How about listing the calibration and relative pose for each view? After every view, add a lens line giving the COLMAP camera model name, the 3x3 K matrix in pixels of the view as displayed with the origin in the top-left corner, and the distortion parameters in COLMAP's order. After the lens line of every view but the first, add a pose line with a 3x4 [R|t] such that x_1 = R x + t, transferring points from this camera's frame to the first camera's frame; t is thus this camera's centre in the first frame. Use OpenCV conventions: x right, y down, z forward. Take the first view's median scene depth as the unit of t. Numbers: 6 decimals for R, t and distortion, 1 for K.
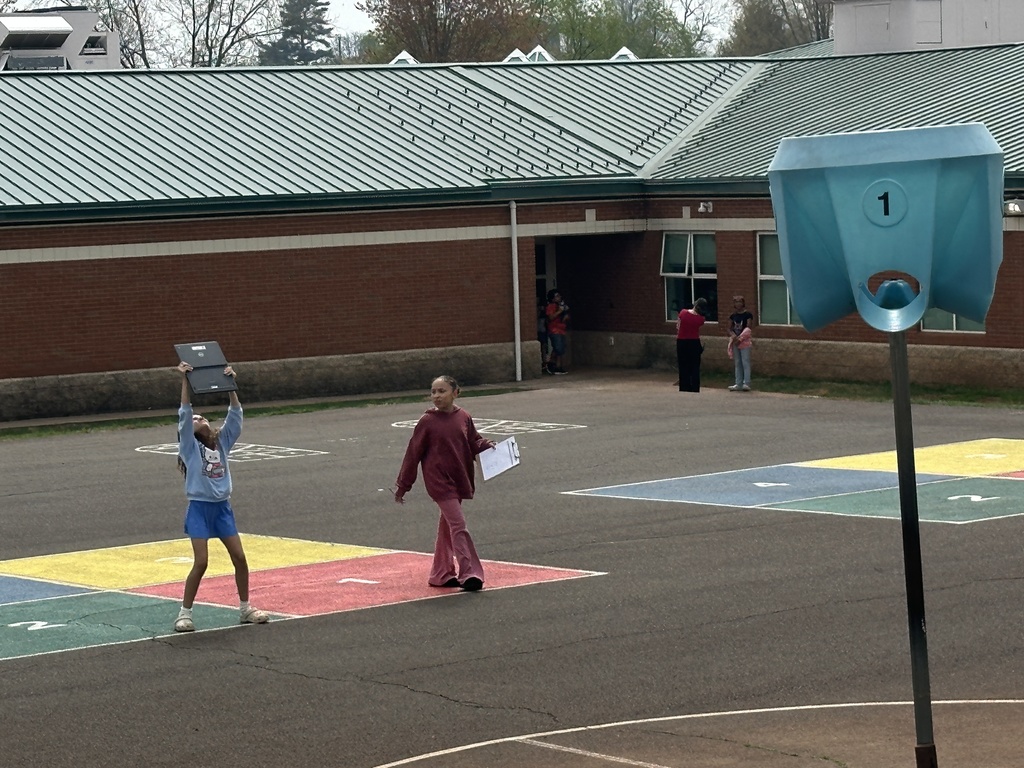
lens RADIAL K [[3504.2, 0, 512.0], [0, 3504.2, 384.0], [0, 0, 1]] dist [0.080621, 0.526205]
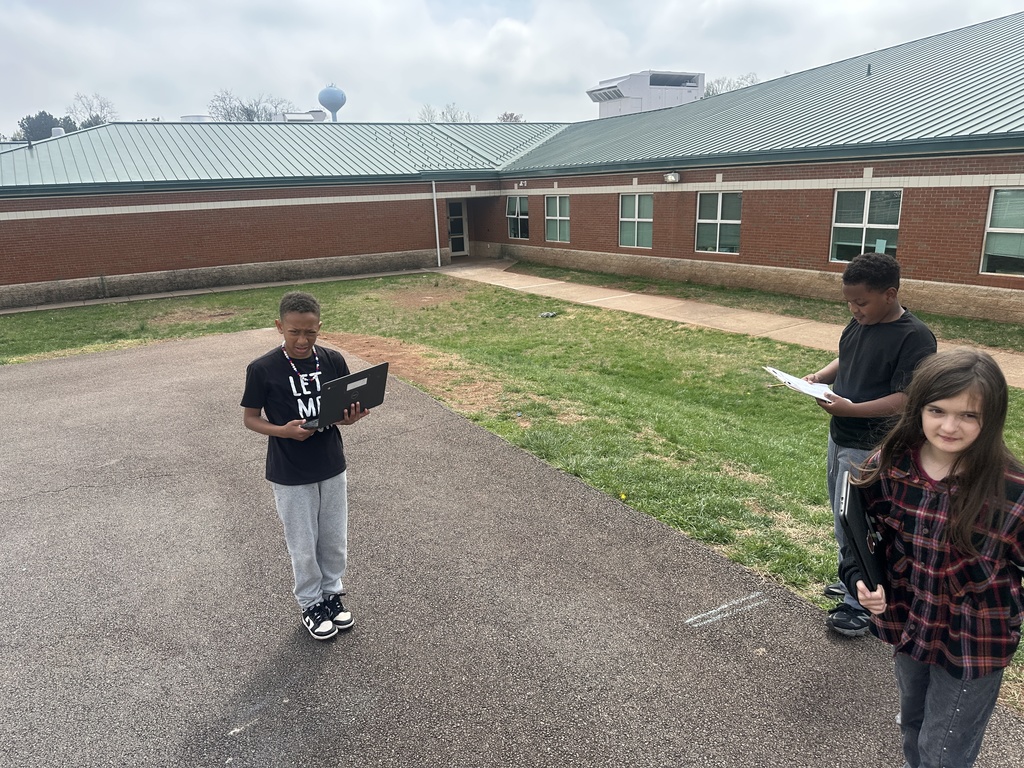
lens RADIAL K [[680.2, 0, 512.0], [0, 680.2, 384.0], [0, 0, 1]] dist [0.085547, -0.118408]
pose [[0.997331, 0.013577, -0.071733, 0.079871], [0.002231, 0.976429, 0.215828, -0.021309], [0.072973, -0.215412, 0.973793, 0.568270]]
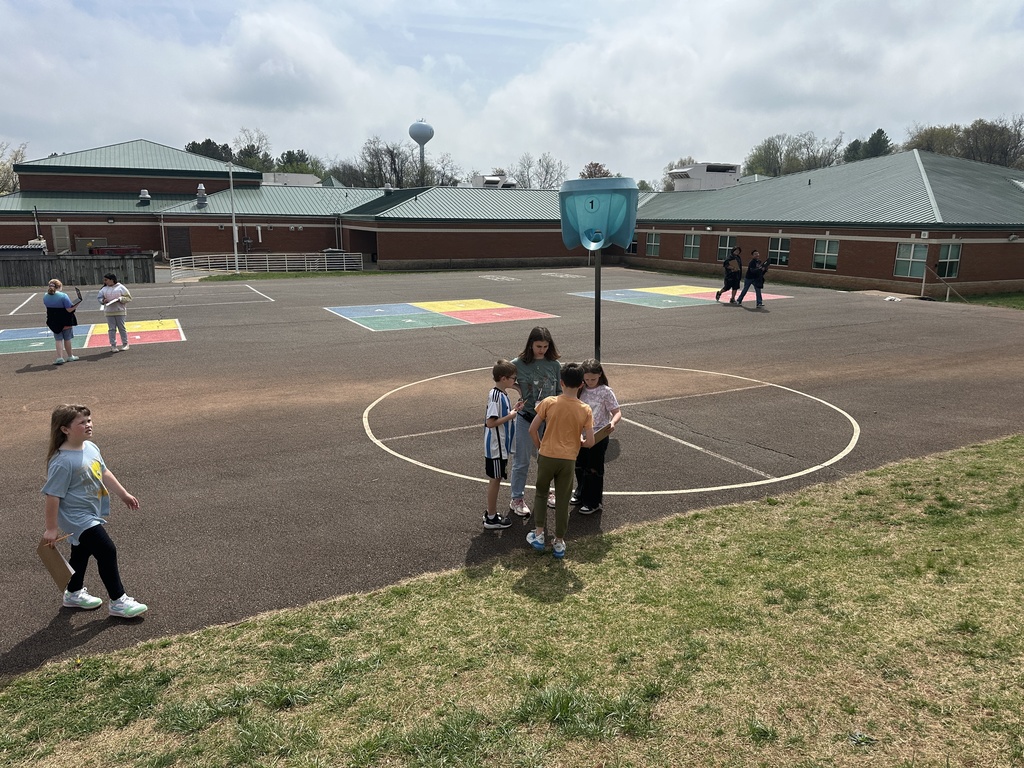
lens RADIAL K [[680.2, 0, 512.0], [0, 680.2, 384.0], [0, 0, 1]] dist [0.085547, -0.118408]
pose [[0.986315, 0.079643, -0.144361, 0.040921], [-0.053488, 0.982799, 0.176761, -0.000747], [0.155956, -0.166621, 0.973609, 0.127428]]
